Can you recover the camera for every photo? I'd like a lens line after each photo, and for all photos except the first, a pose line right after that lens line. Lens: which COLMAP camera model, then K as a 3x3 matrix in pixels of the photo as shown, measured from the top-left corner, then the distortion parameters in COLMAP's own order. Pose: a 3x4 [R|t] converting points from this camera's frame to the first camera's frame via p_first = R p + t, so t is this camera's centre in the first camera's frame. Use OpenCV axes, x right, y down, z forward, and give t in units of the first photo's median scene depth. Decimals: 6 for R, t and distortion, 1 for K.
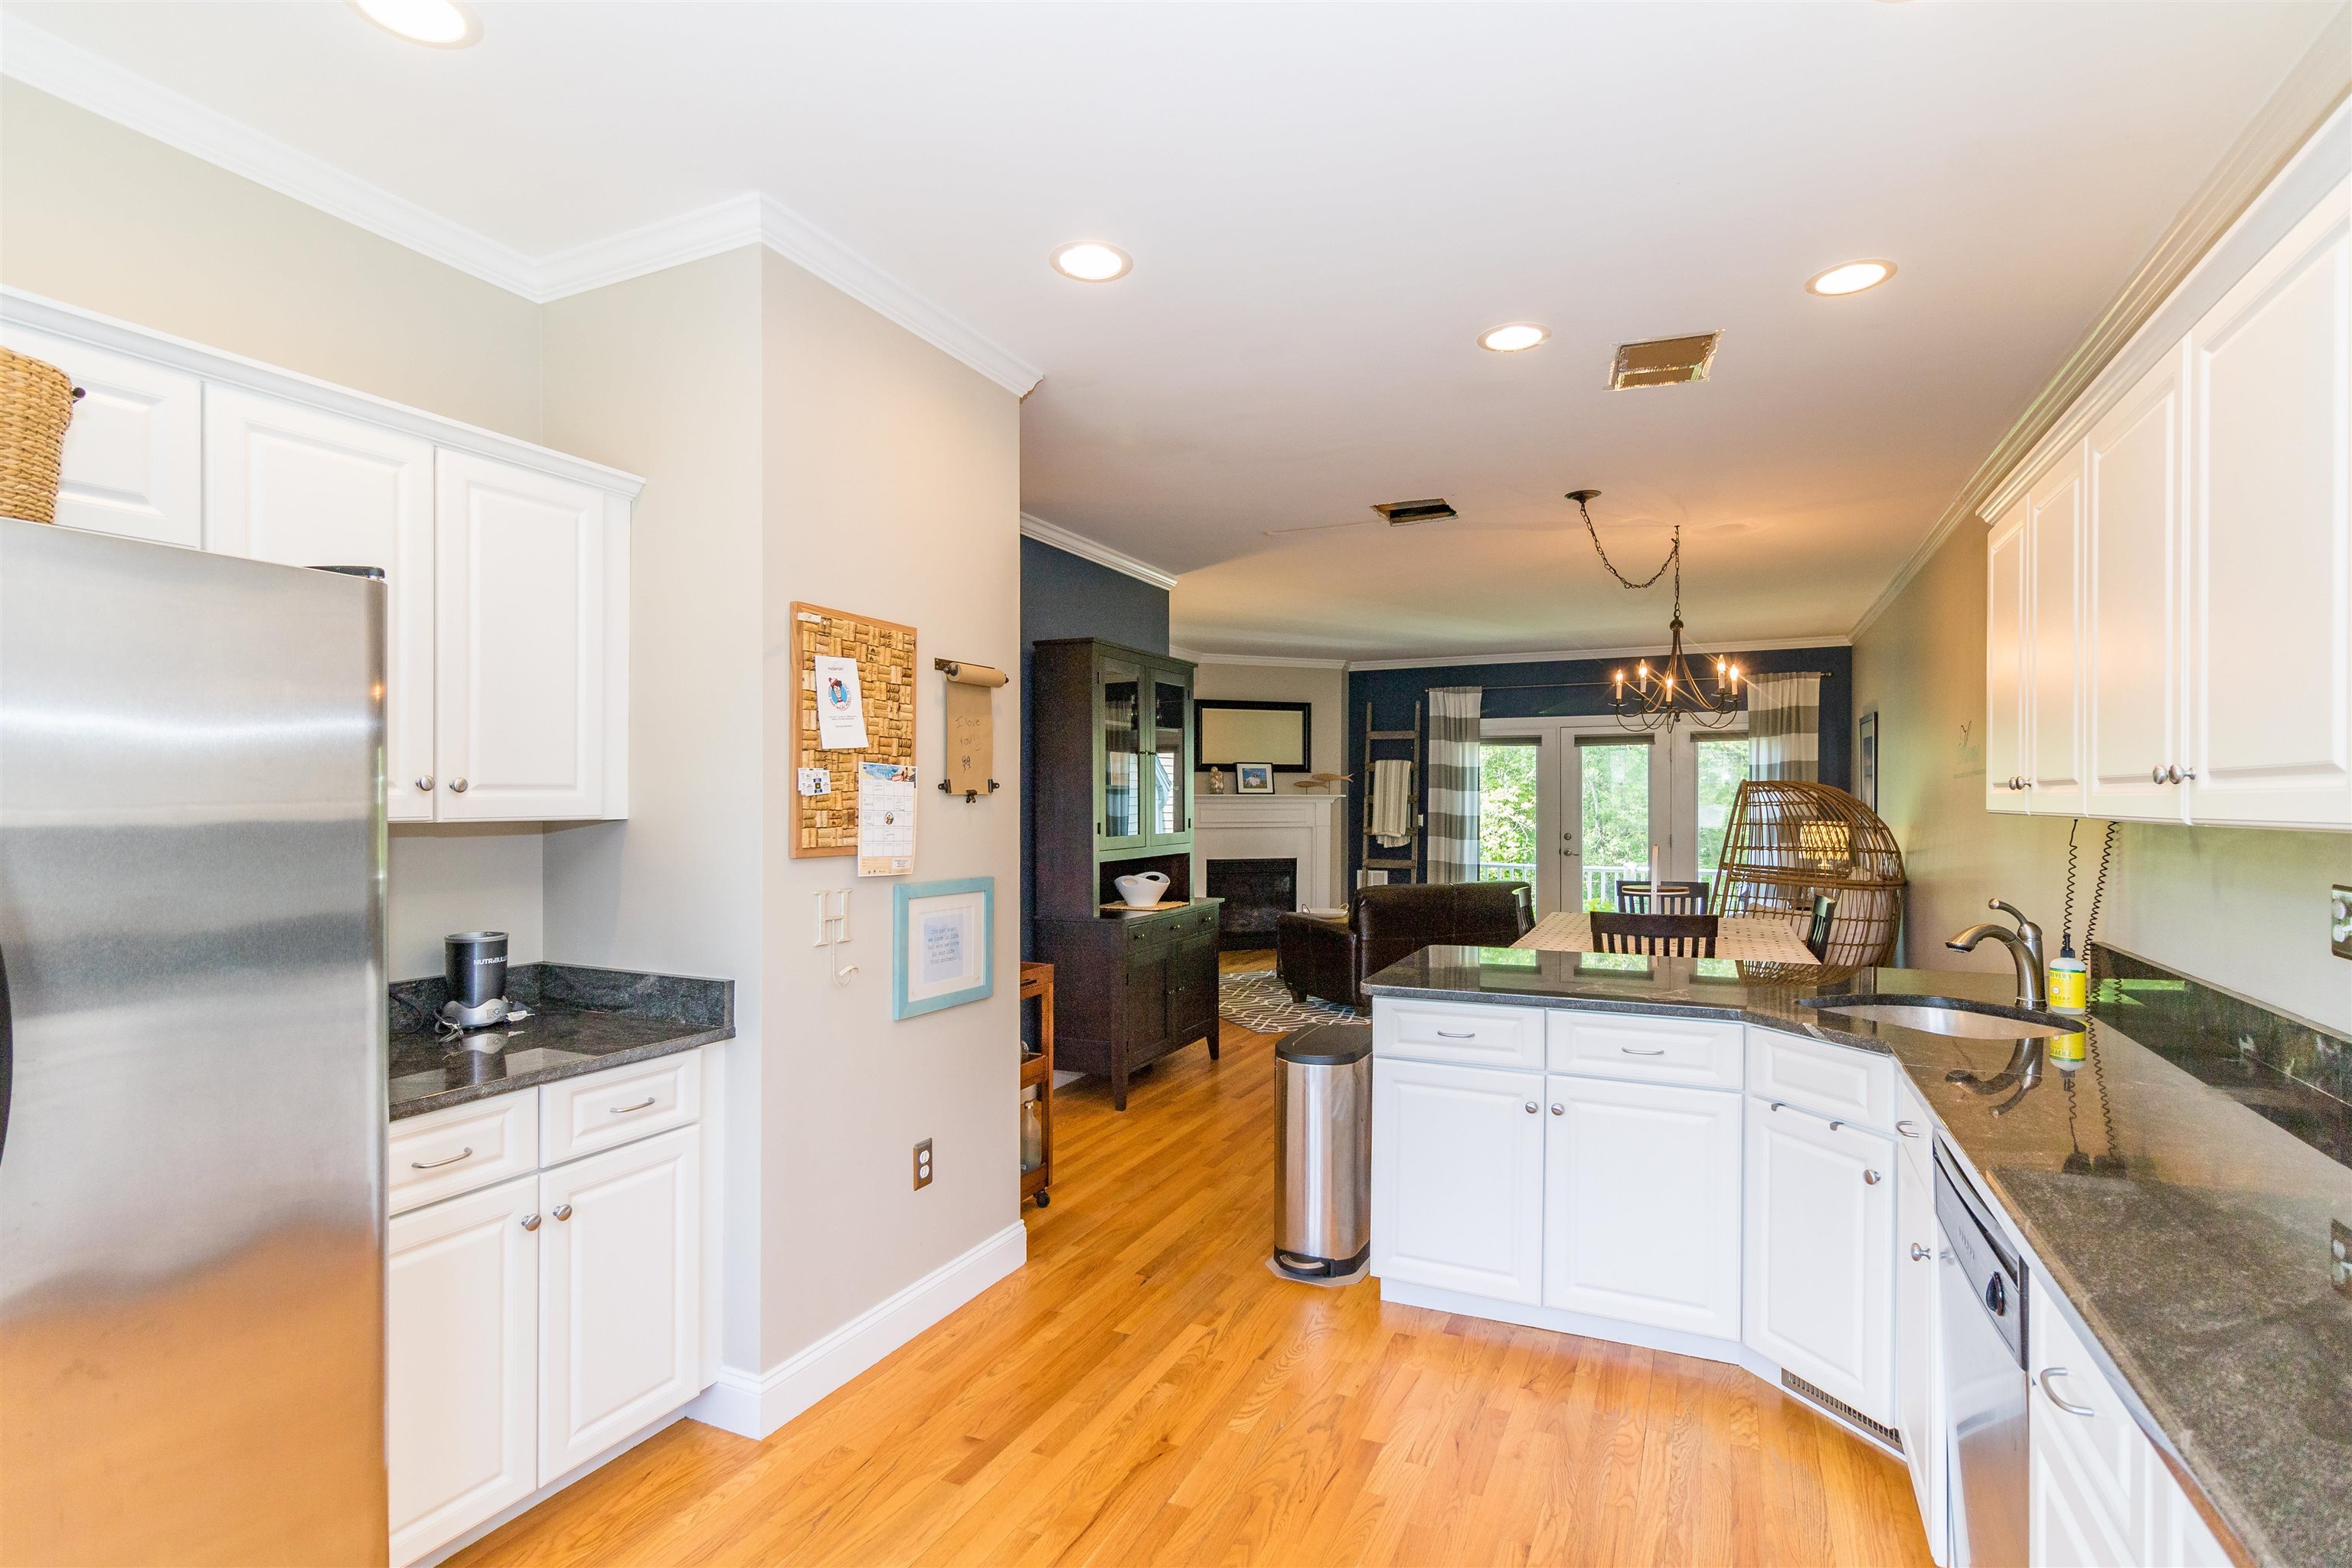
lens RADIAL K [[1126.7, 0, 1231.6], [0, 1126.7, 812.9], [0, 0, 1]] dist [0.004787, 0.000402]
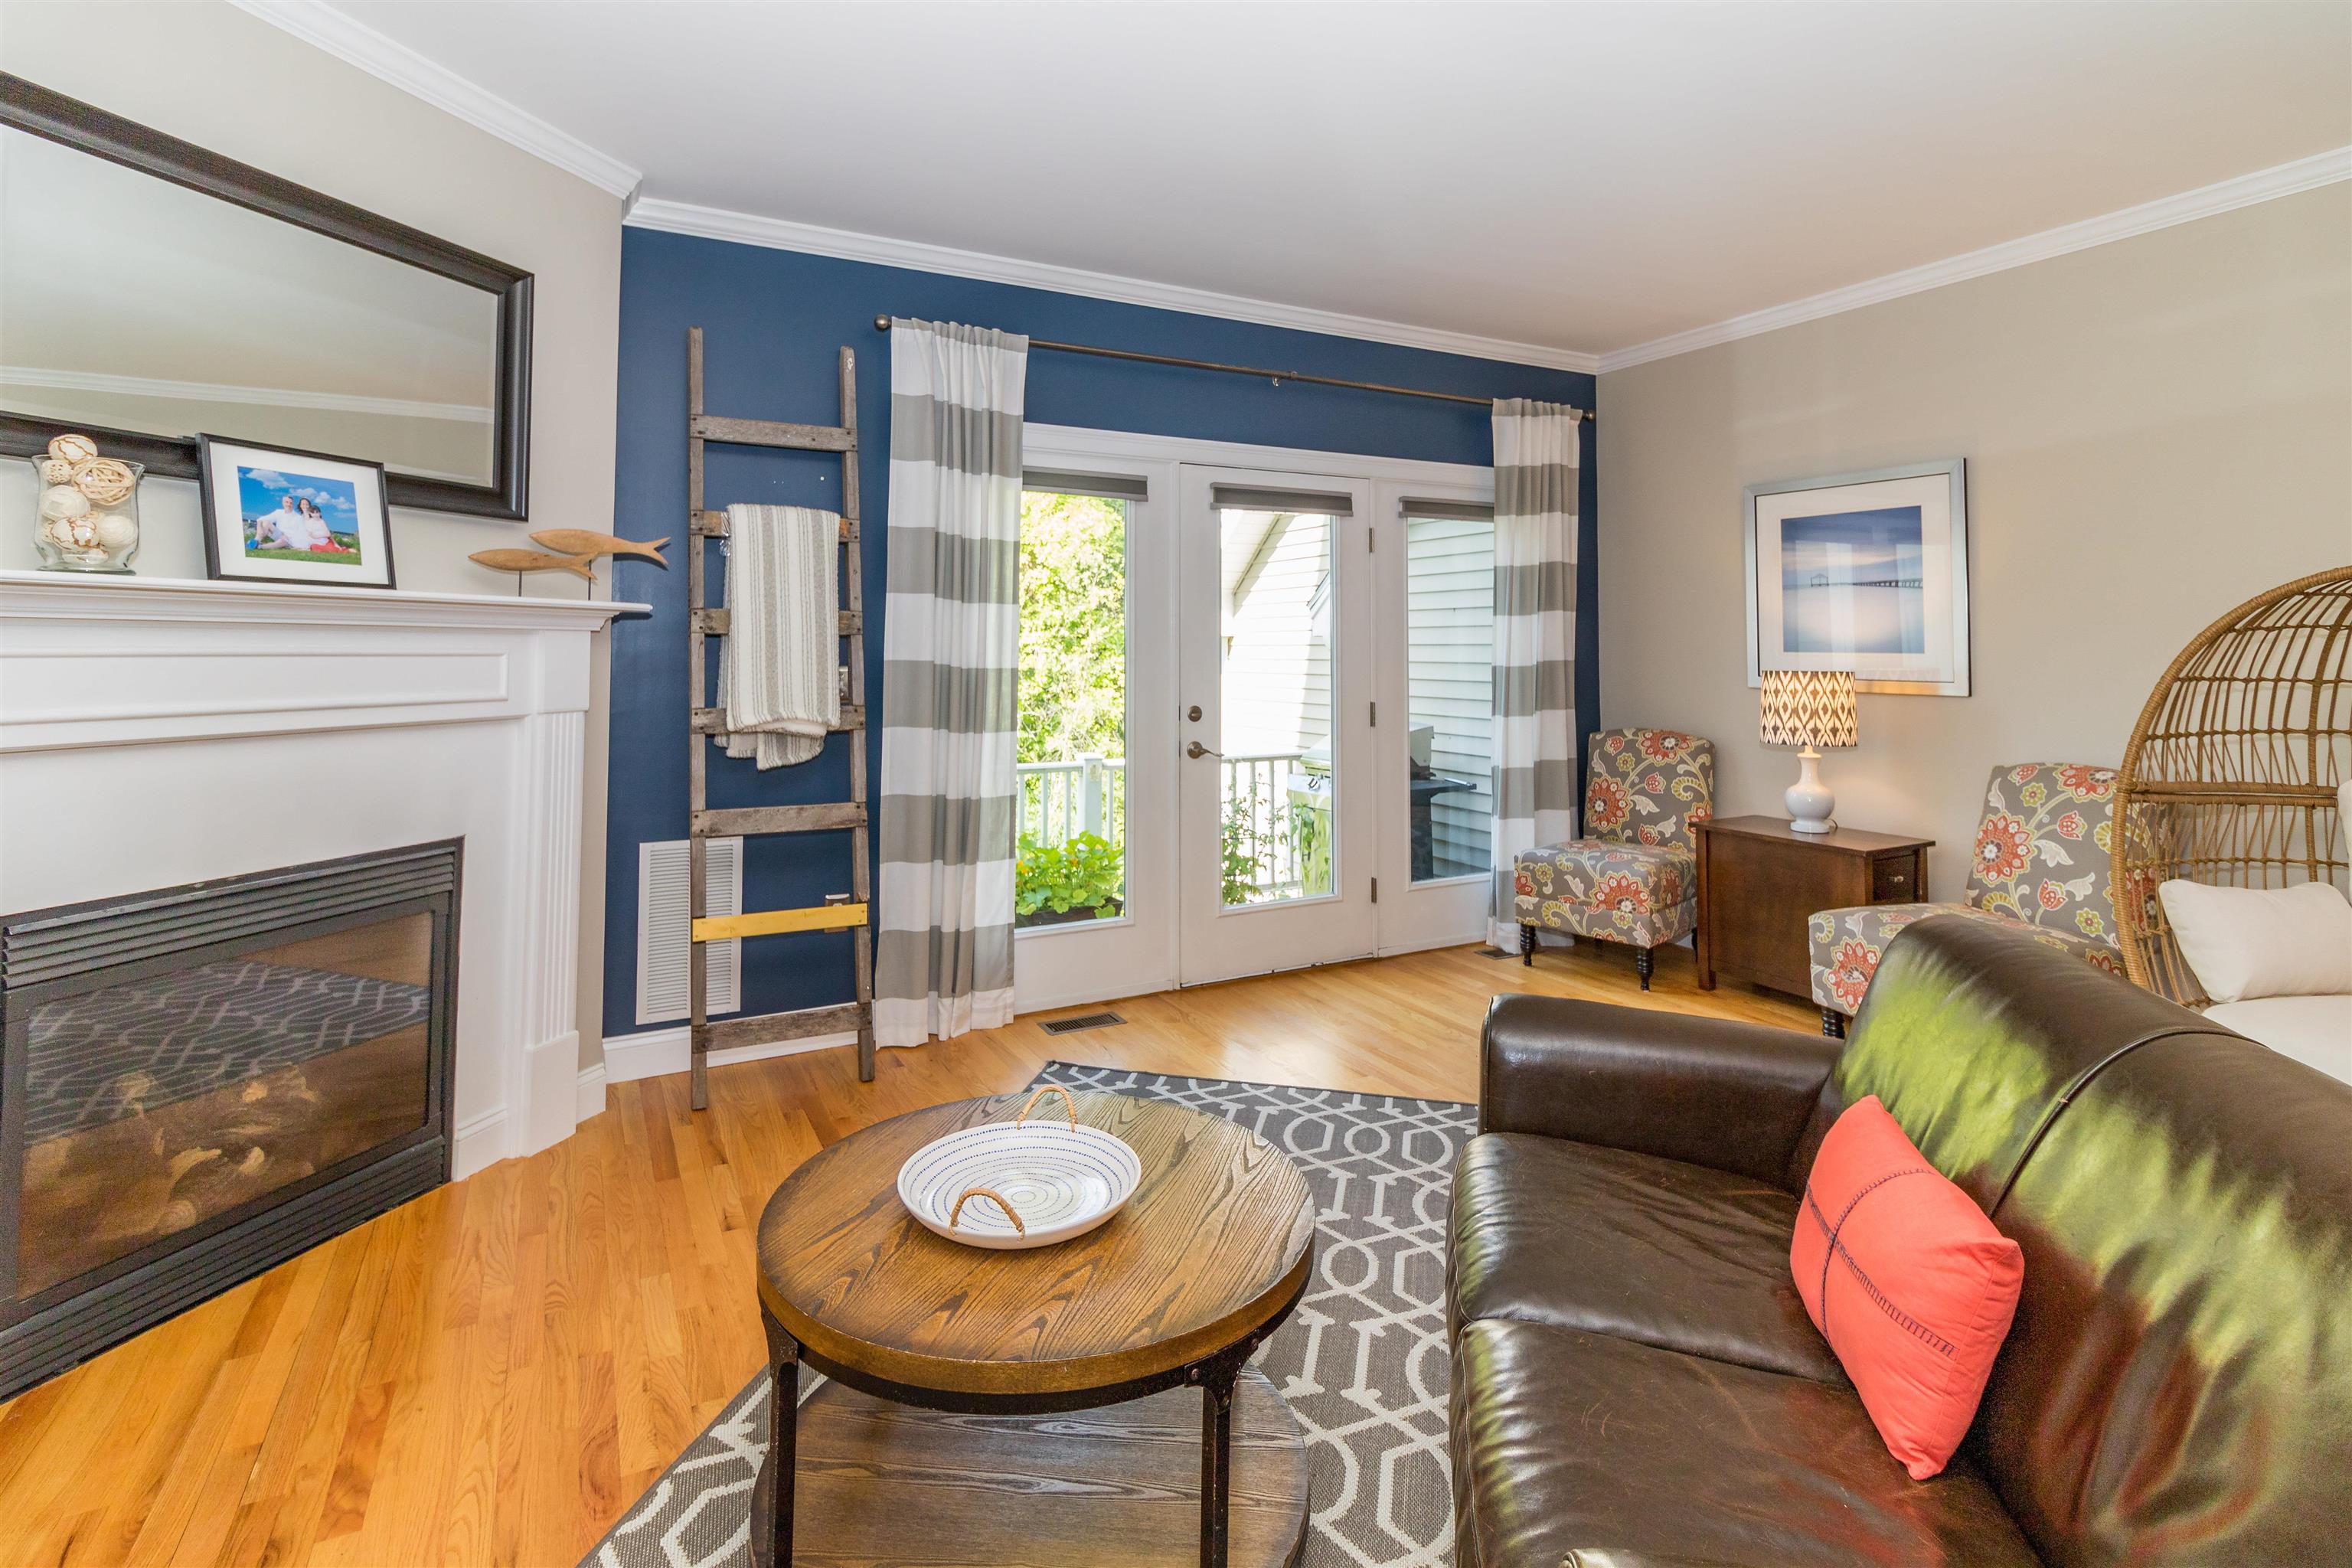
lens RADIAL K [[1126.7, 0, 1164.5], [0, 1126.7, 611.0], [0, 0, 1]] dist [0.004787, 0.000402]
pose [[0.633780, 0.026877, 0.773046, -0.045917], [0.005134, 0.999228, -0.038949, -0.001749], [-0.773496, 0.028654, 0.633153, 0.715800]]
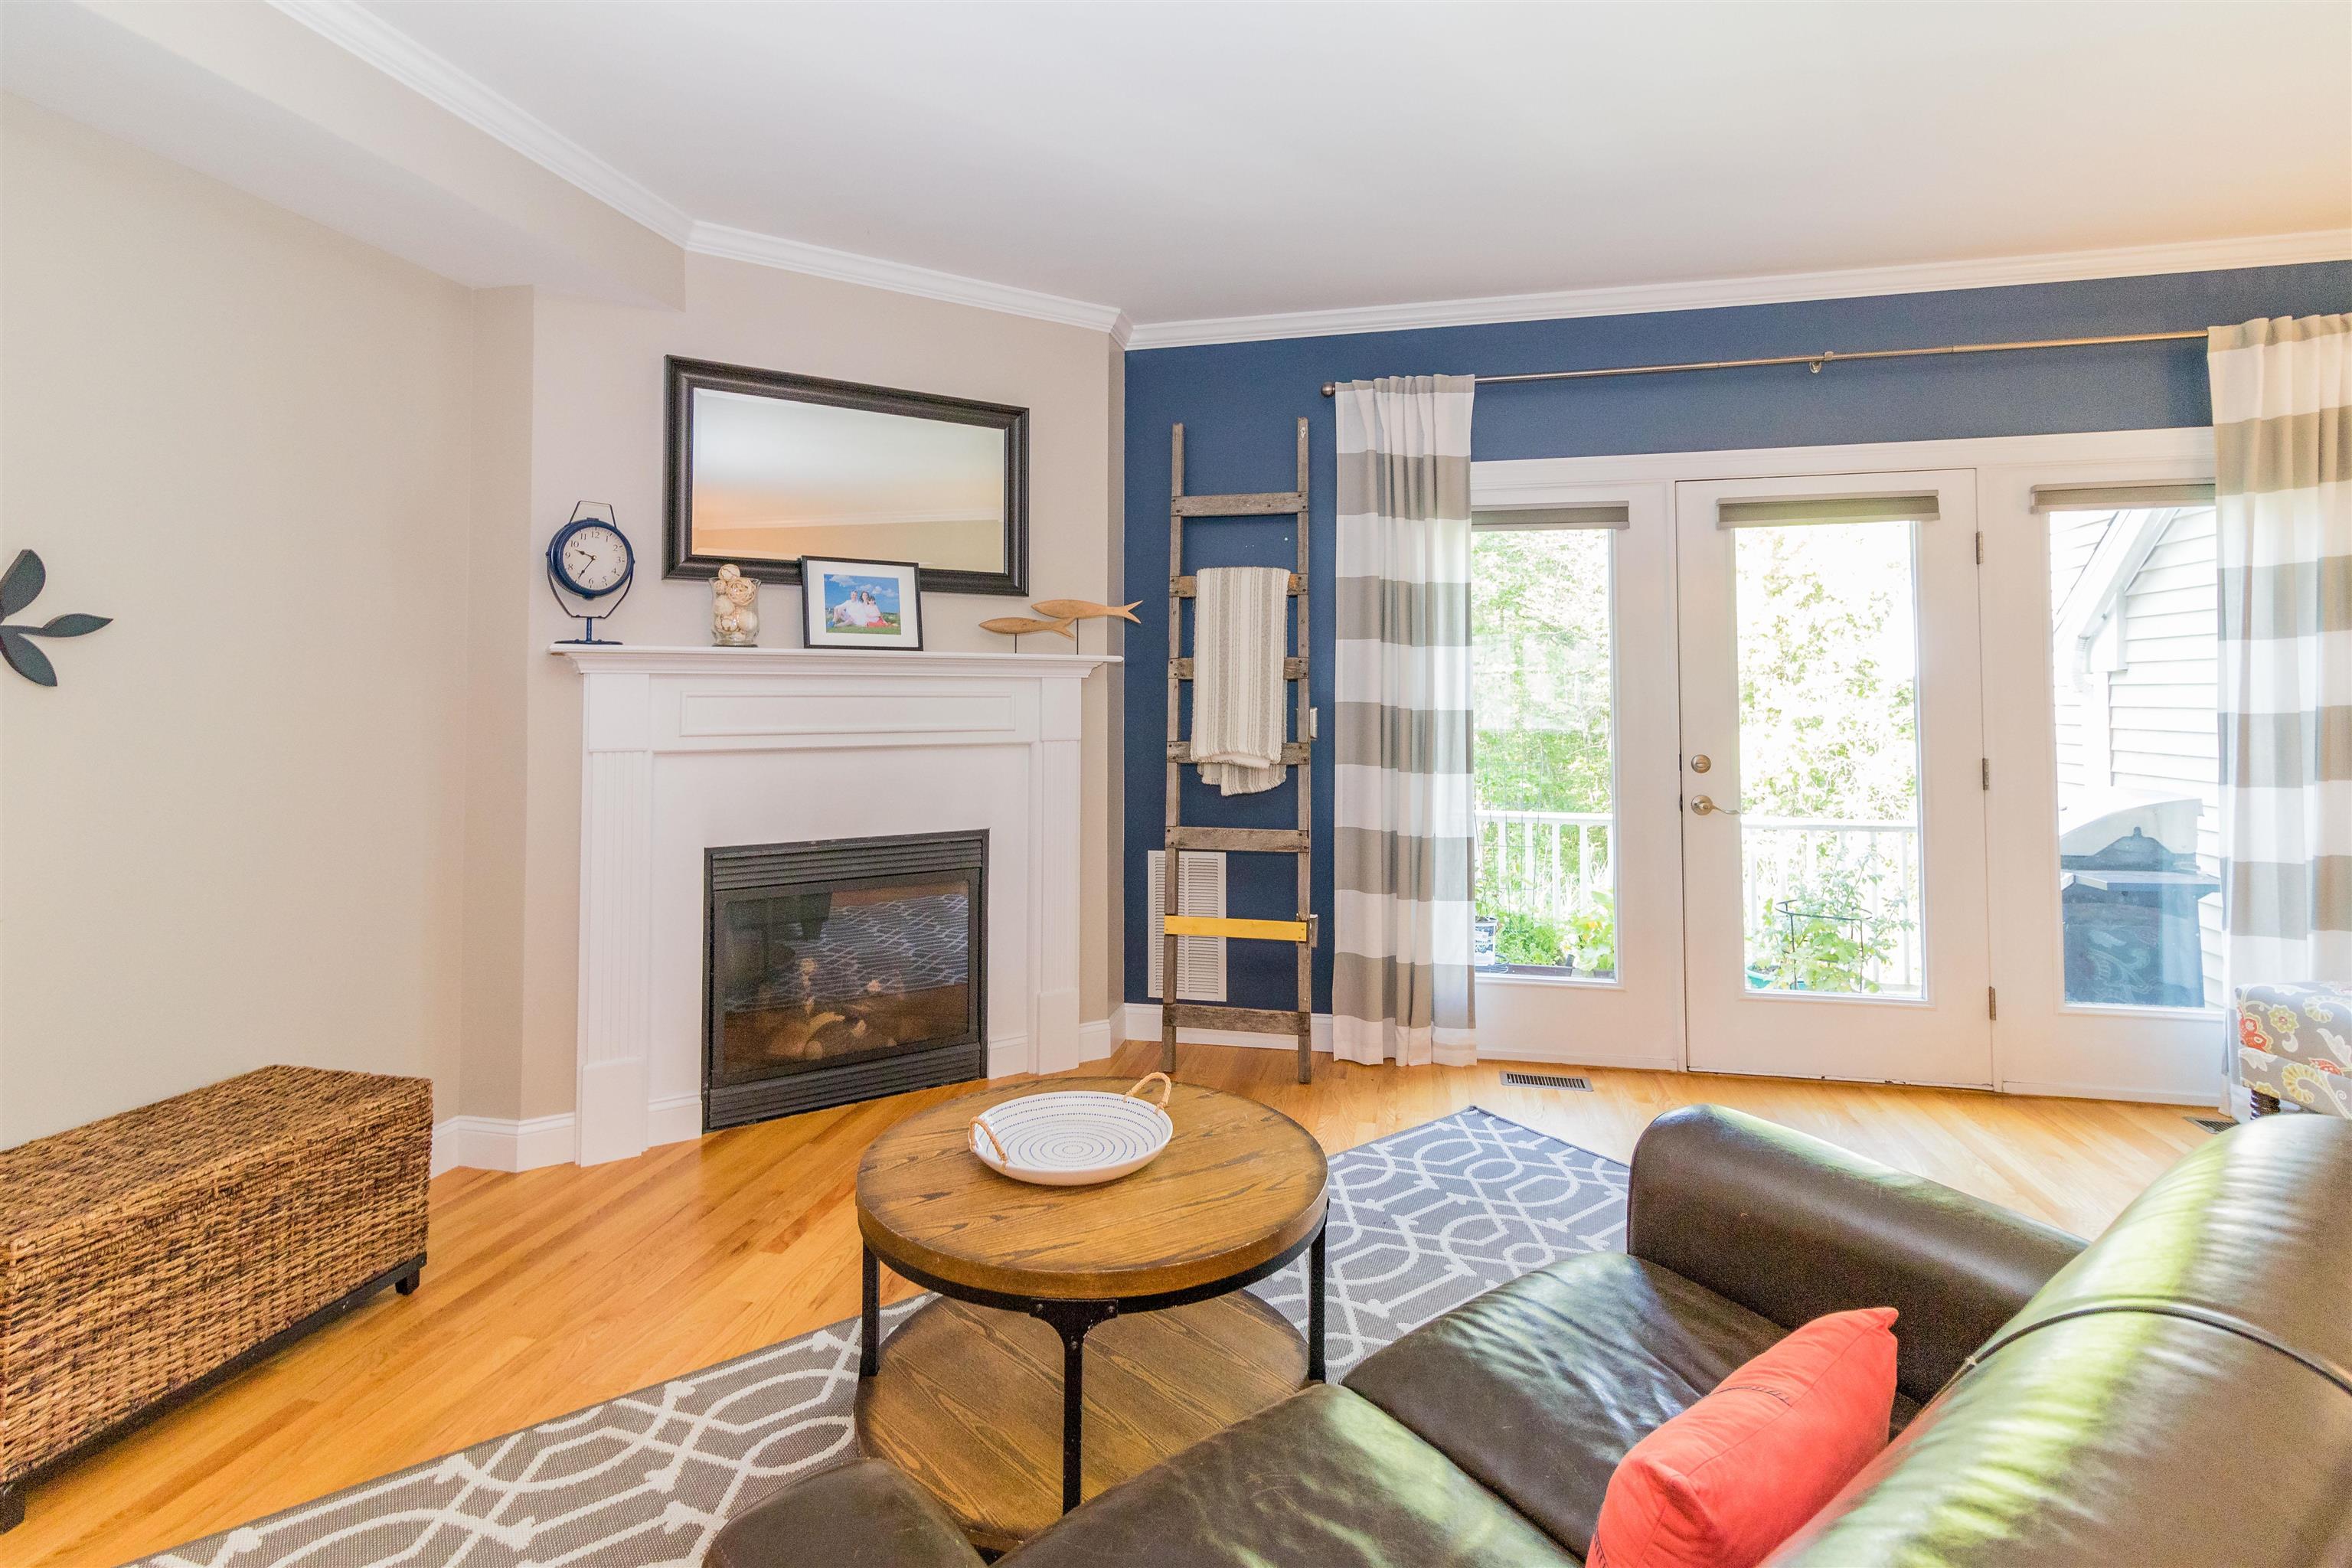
lens RADIAL K [[1126.7, 0, 1186.7], [0, 1126.7, 667.4], [0, 0, 1]] dist [0.004787, 0.000402]
pose [[0.981836, 0.002653, 0.189711, 0.052424], [0.003766, 0.999433, -0.033471, 0.000391], [-0.189692, 0.033577, 0.981269, 0.640957]]
